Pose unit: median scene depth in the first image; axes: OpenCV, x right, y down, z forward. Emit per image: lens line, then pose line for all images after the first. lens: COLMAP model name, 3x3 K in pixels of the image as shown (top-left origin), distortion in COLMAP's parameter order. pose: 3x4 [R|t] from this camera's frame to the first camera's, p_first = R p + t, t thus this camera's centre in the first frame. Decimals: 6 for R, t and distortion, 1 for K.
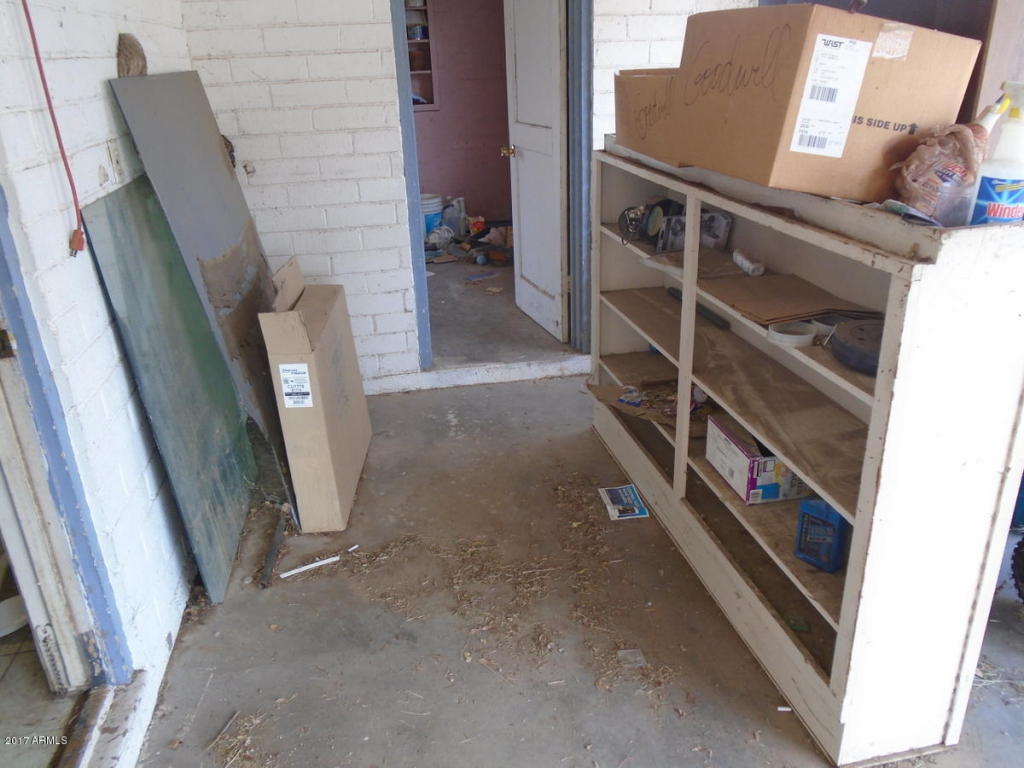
lens RADIAL K [[784.1, 0, 512.0], [0, 784.1, 384.0], [0, 0, 1]] dist [-0.004588, -0.004634]
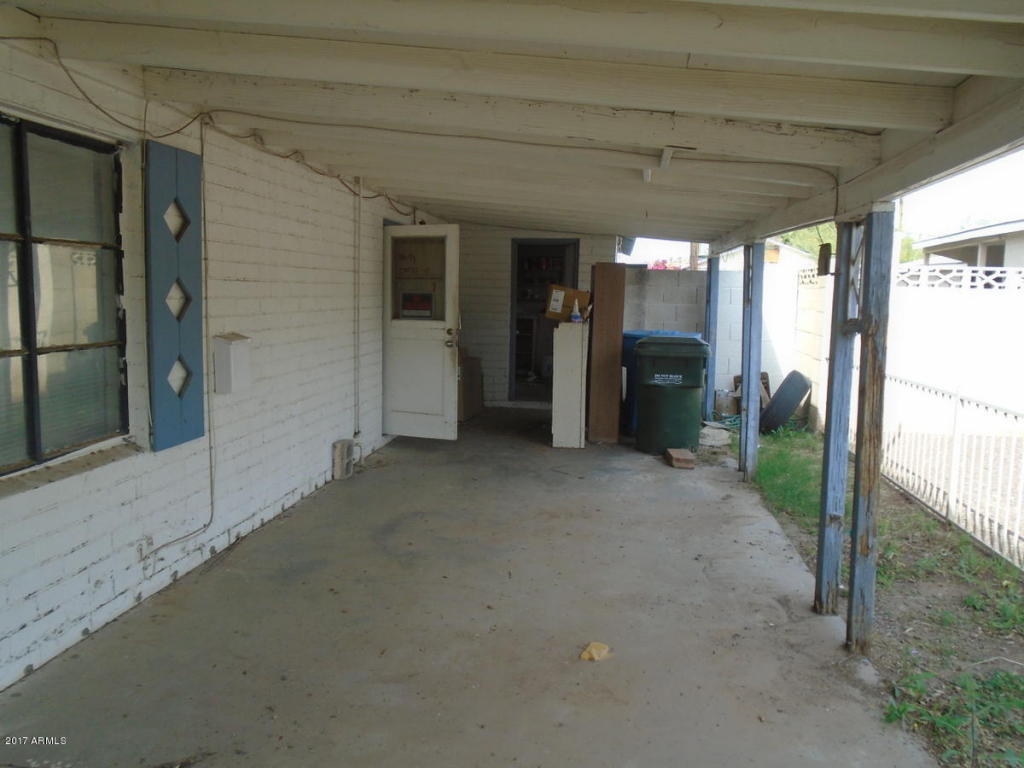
lens RADIAL K [[784.1, 0, 512.0], [0, 784.1, 384.0], [0, 0, 1]] dist [-0.004588, -0.004634]
pose [[0.954883, 0.082645, -0.285251, 0.656134], [-0.156130, 0.956754, -0.245451, 0.585726], [0.252630, 0.278913, 0.926491, -1.476843]]
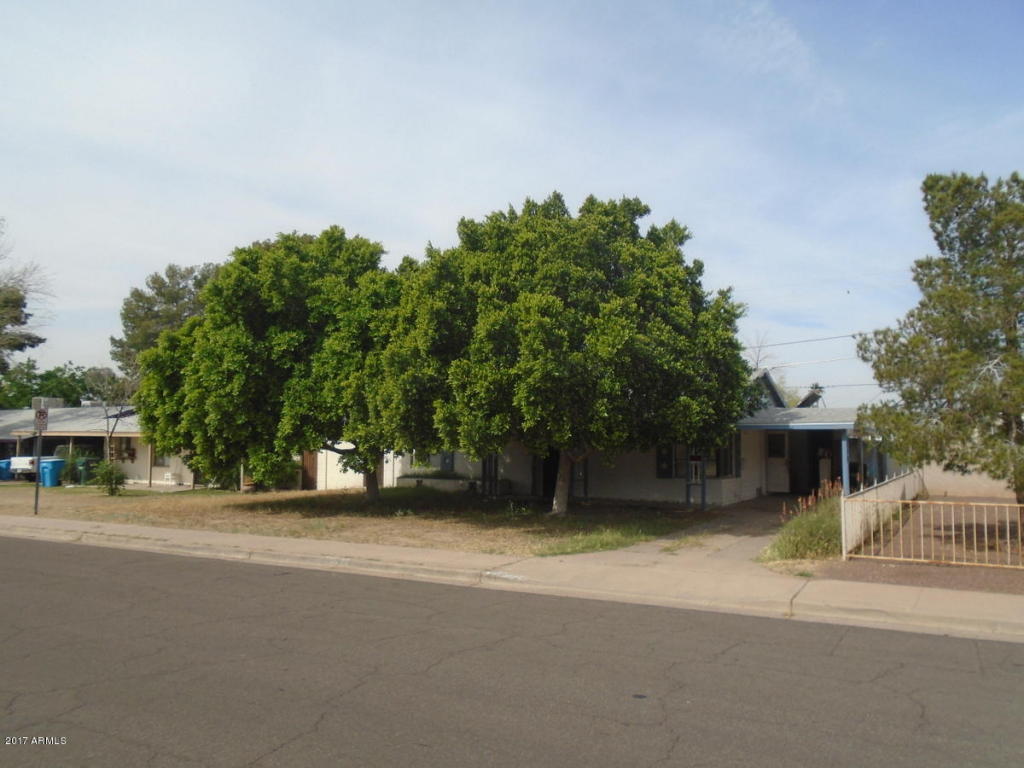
lens RADIAL K [[784.1, 0, 512.0], [0, 784.1, 384.0], [0, 0, 1]] dist [-0.004588, -0.004634]
pose [[0.765557, -0.007308, -0.643327, 2.501499], [-0.269251, 0.904518, -0.330683, 2.296353], [0.584317, 0.426373, 0.690492, -6.130284]]
